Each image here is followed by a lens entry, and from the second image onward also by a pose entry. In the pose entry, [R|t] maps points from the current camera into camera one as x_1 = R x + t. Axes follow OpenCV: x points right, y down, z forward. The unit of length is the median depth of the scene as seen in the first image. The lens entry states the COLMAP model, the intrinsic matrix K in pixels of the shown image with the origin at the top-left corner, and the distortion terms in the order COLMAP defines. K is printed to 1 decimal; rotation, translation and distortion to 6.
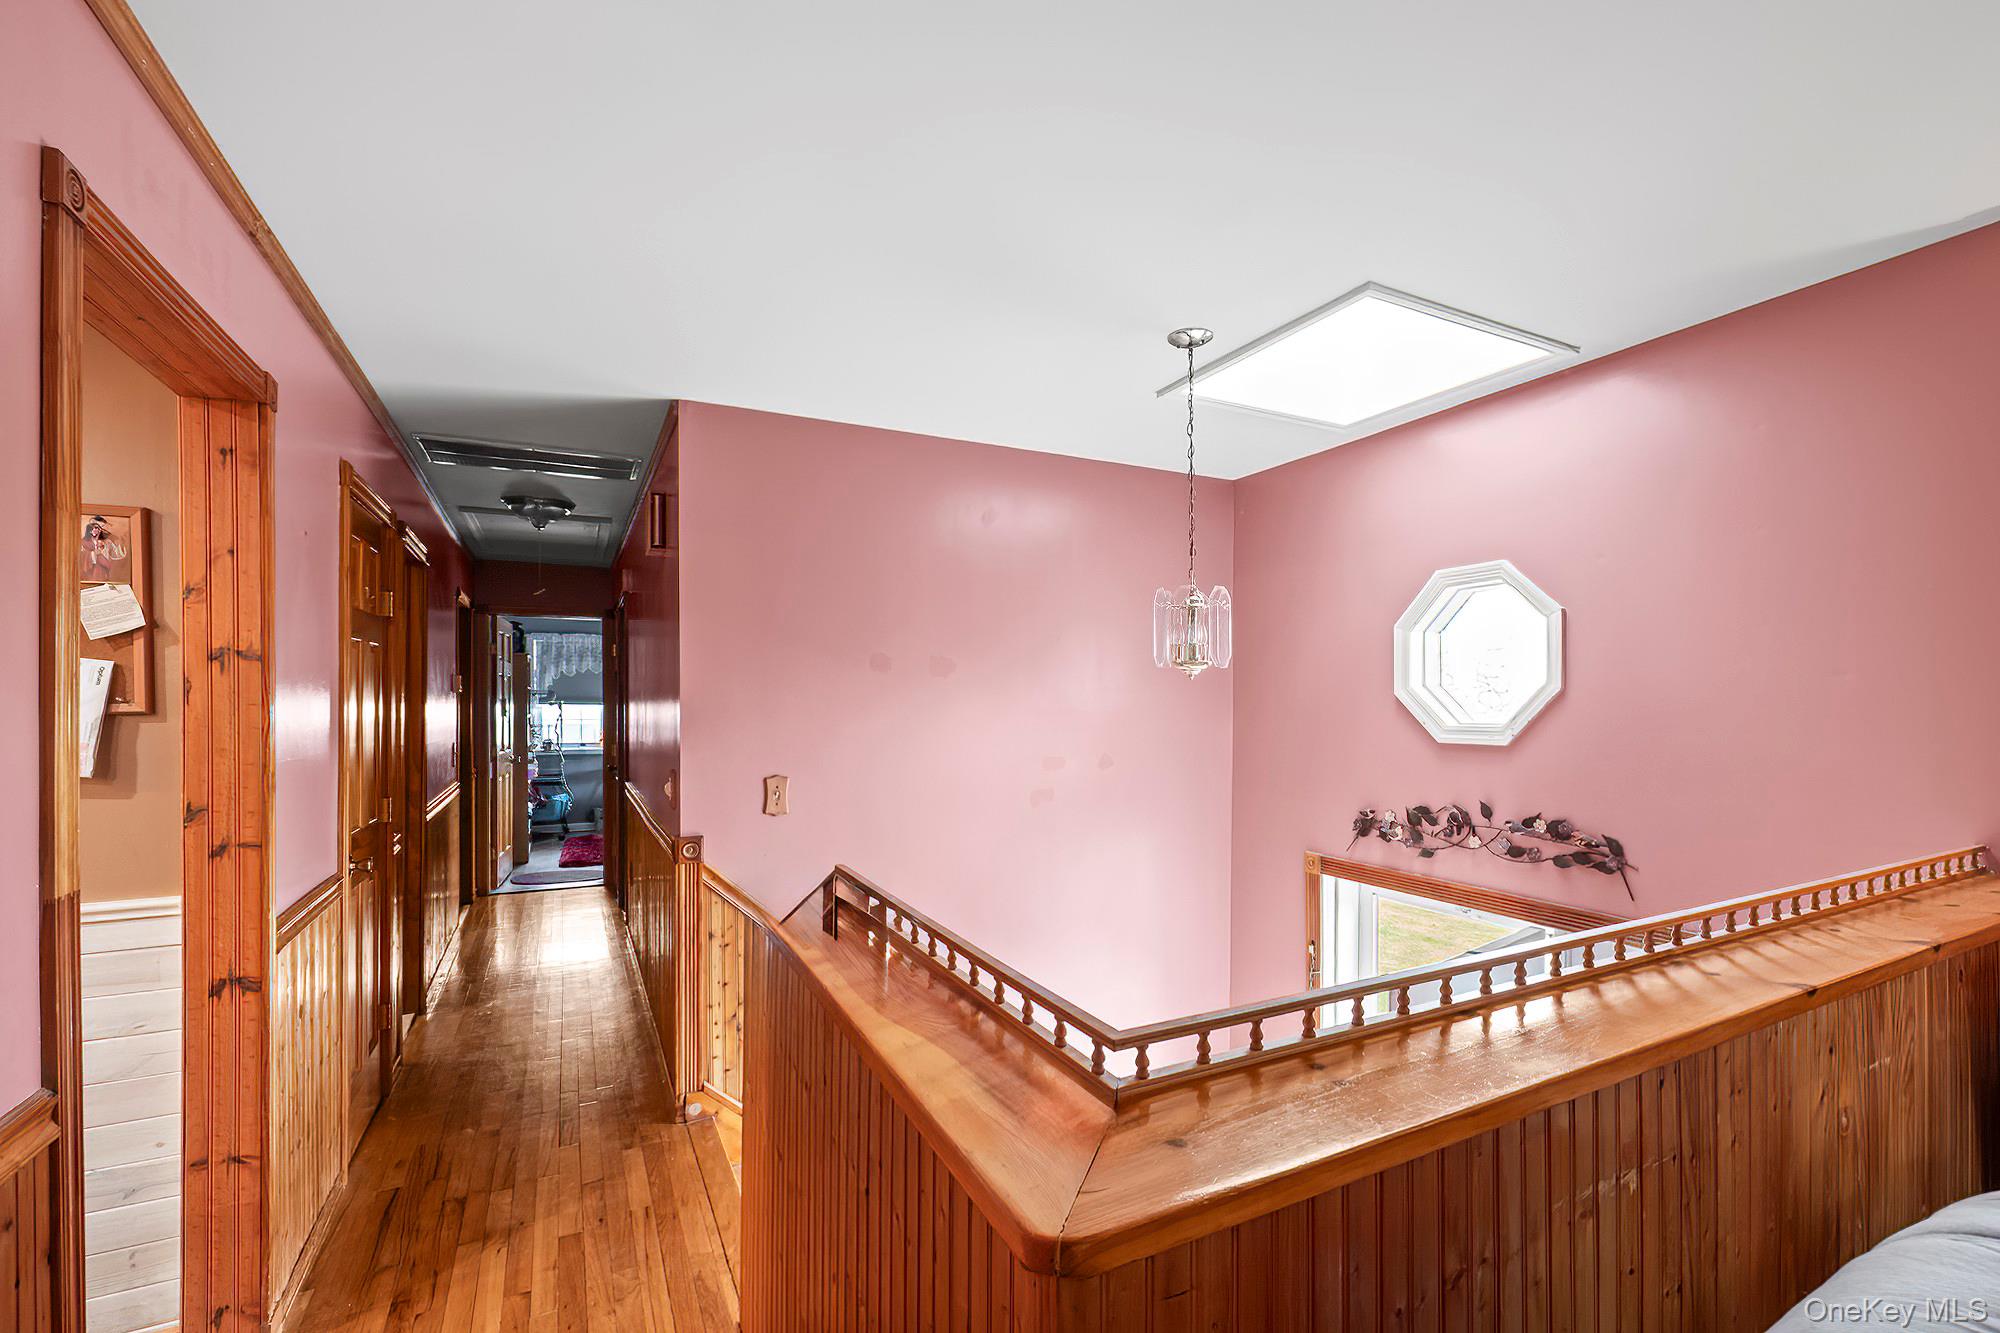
lens RADIAL K [[861.9, 0, 1006.1], [0, 861.9, 693.1], [0, 0, 1]] dist [-0.000971, -0.000236]
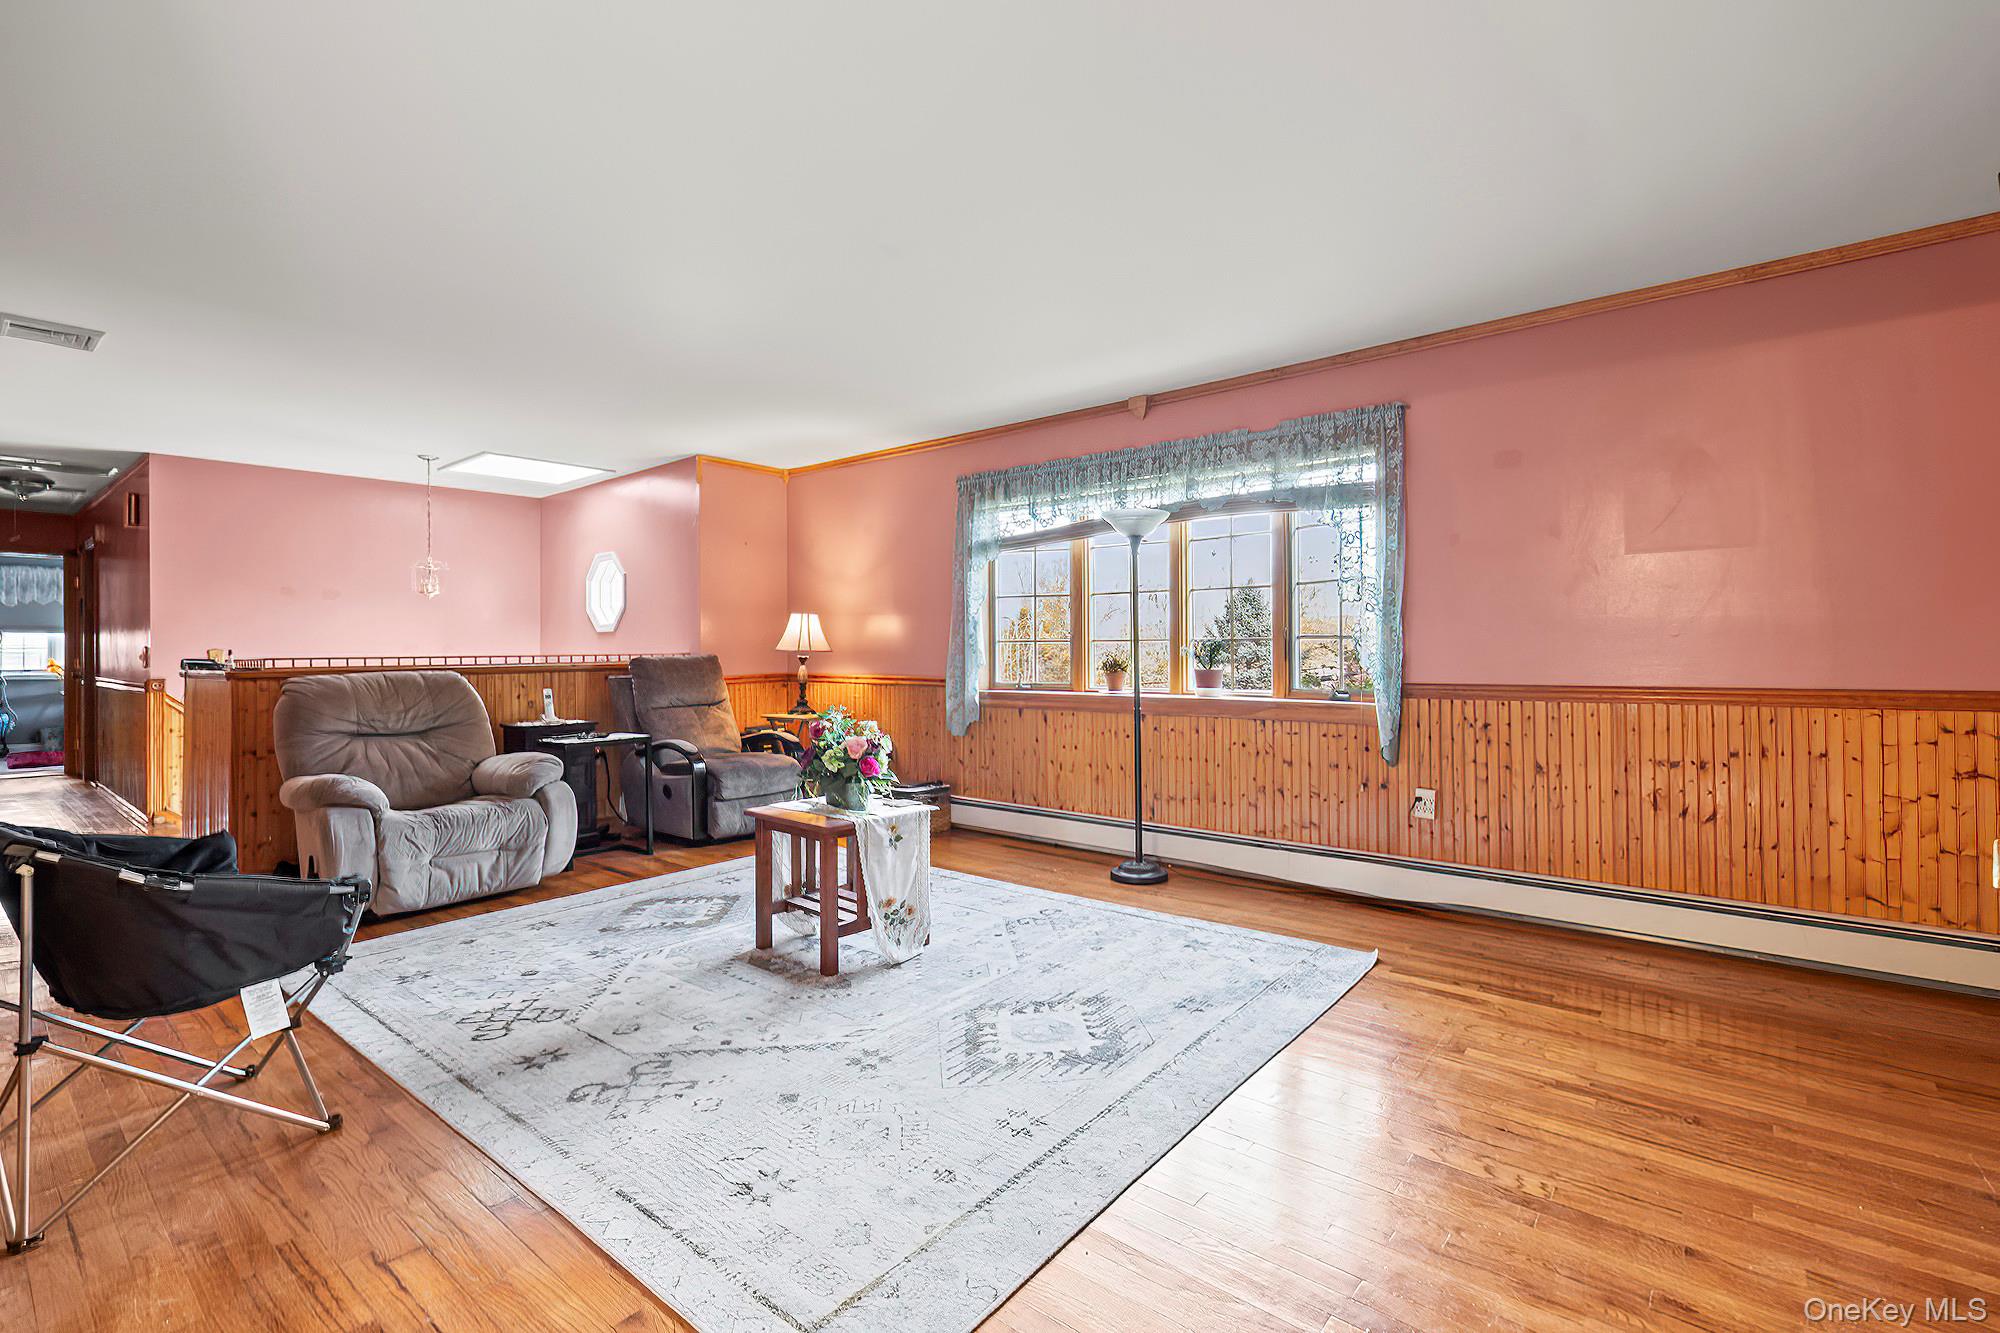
lens RADIAL K [[890.8, 0, 1032.0], [0, 890.8, 649.6], [0, 0, 1]] dist [-0.003107, -0.000261]
pose [[0.910291, -0.001263, 0.413967, 0.464413], [0.001105, 0.999999, 0.000622, 0.082537], [-0.413968, -0.000109, 0.910292, -1.266318]]
